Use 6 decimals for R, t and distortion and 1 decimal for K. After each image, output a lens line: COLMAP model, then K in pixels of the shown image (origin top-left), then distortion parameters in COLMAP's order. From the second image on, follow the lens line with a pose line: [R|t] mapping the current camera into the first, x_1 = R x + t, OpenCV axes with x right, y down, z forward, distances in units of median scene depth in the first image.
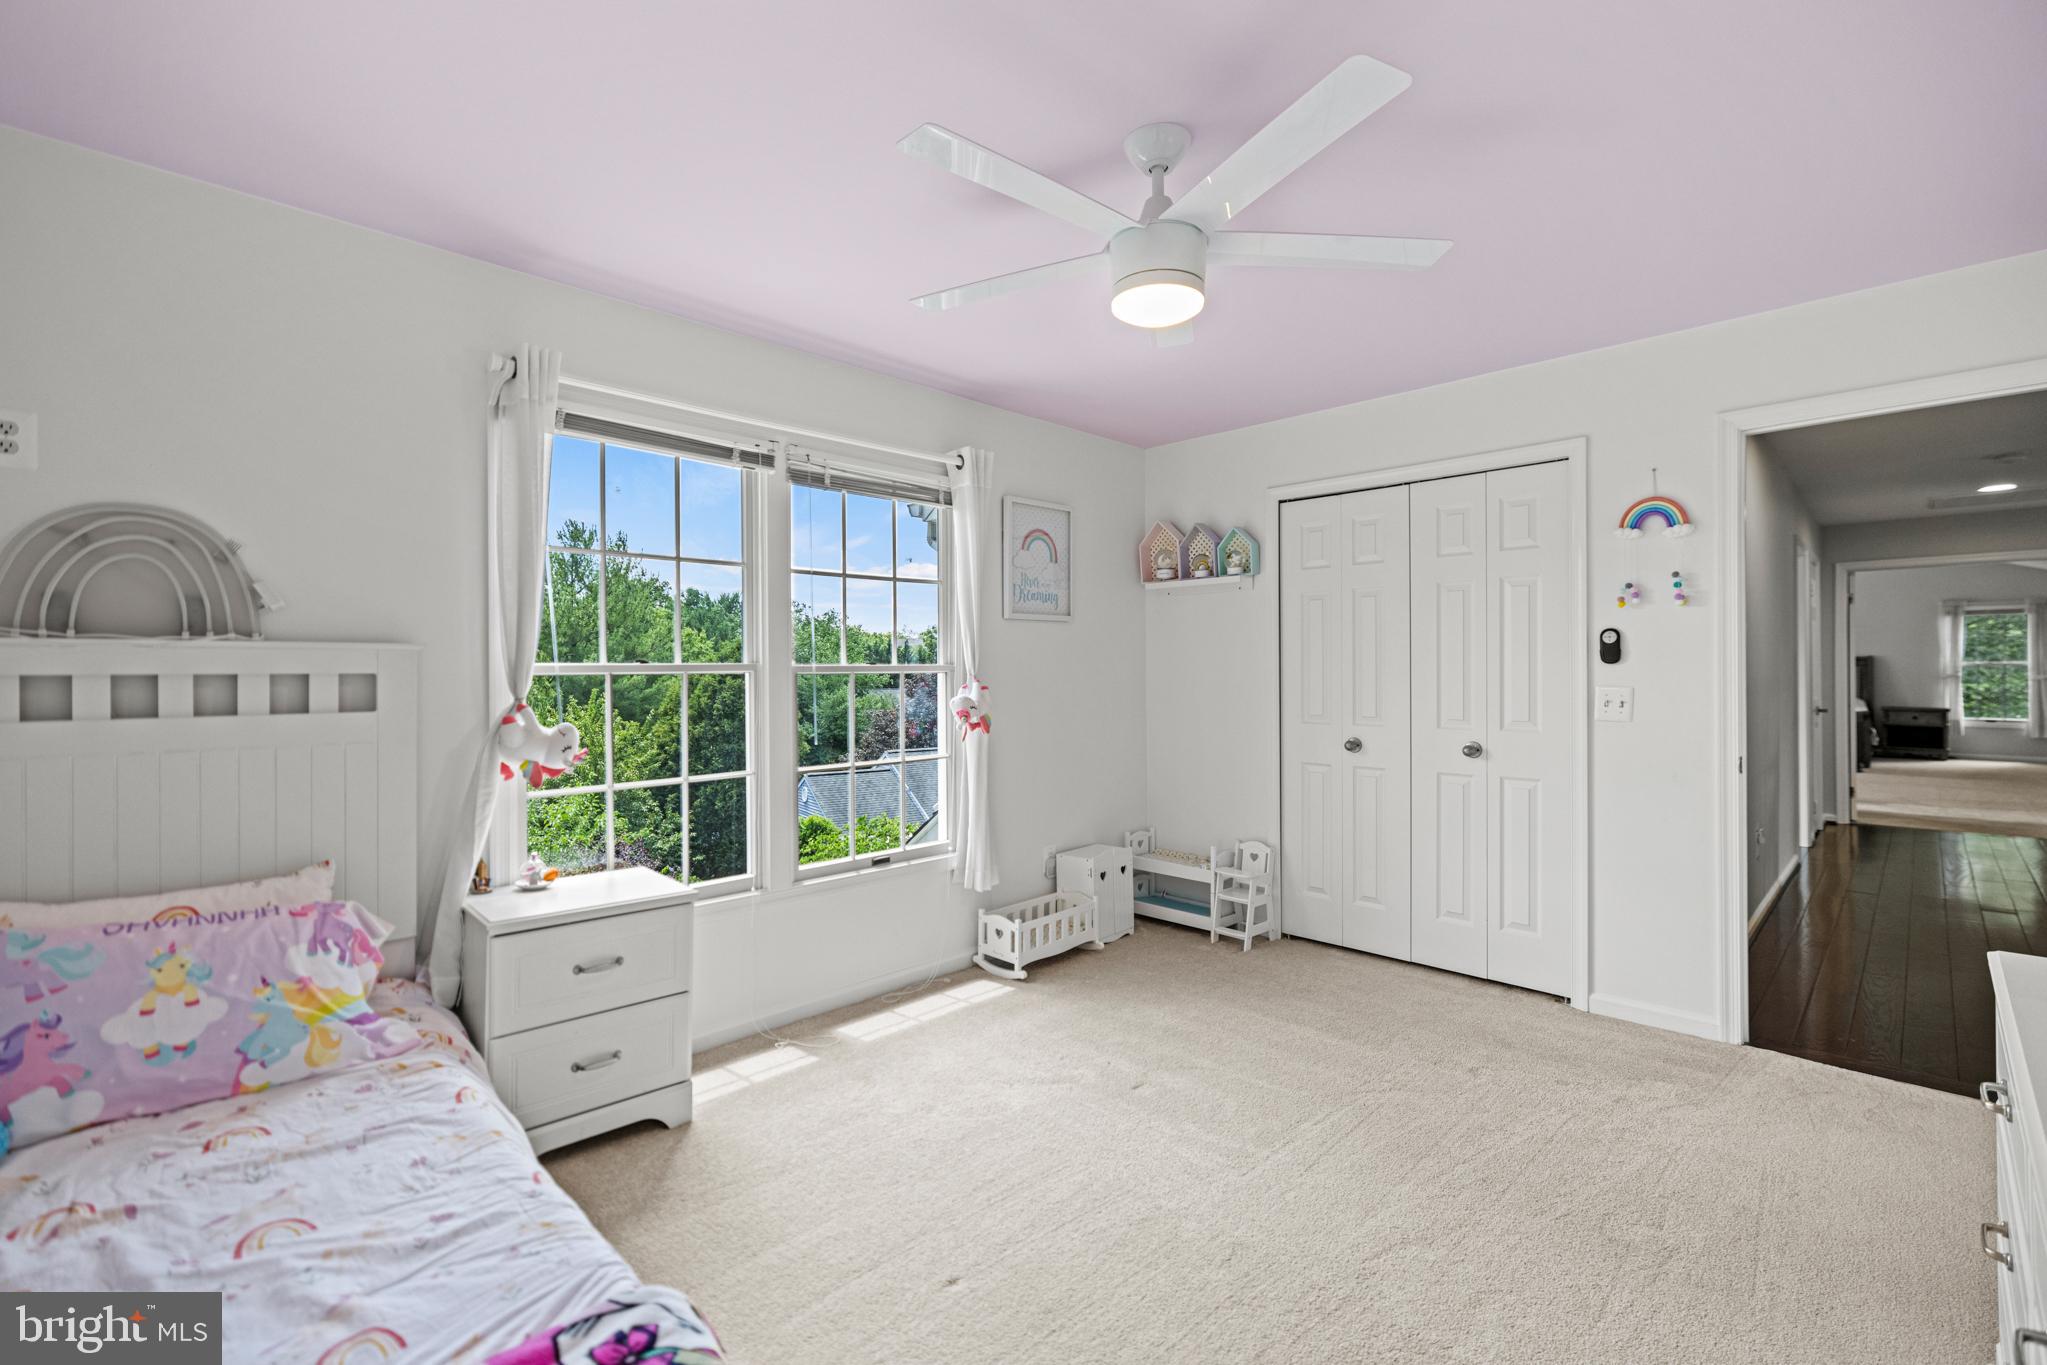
lens RADIAL K [[896.7, 0, 1019.8], [0, 896.7, 669.3], [0, 0, 1]] dist [0.001056, 0.000436]
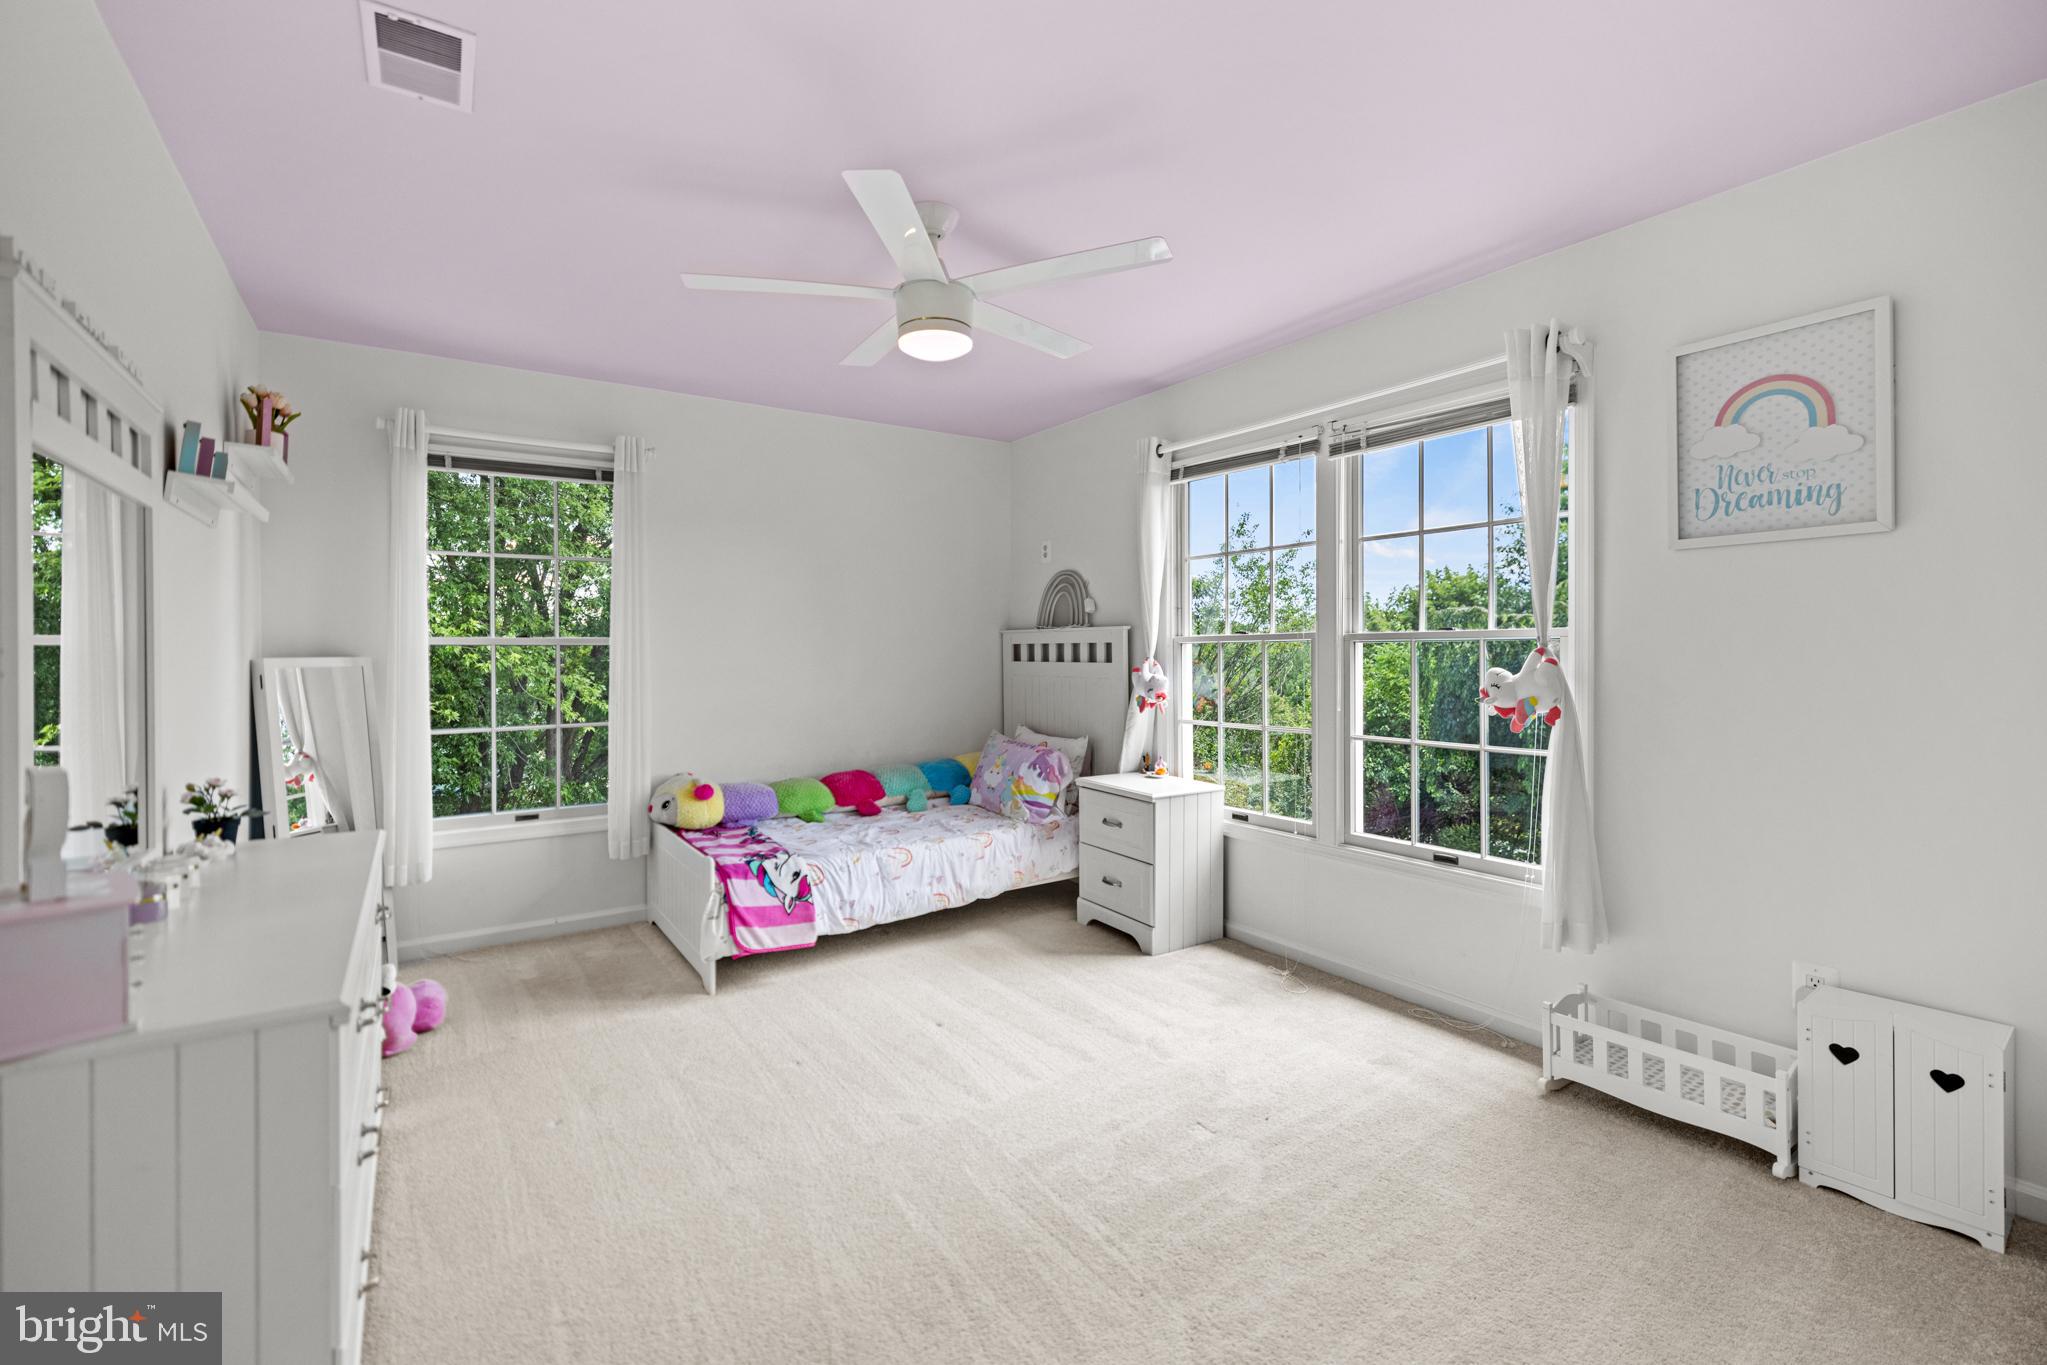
lens RADIAL K [[884.1, 0, 1002.2], [0, 884.1, 649.8], [0, 0, 1]] dist [0.000584, 0.000149]
pose [[-0.199342, 0.005086, -0.979917, 0.836023], [0.006853, 0.999969, 0.003796, 0.008008], [0.979906, -0.005959, -0.199371, 0.832224]]
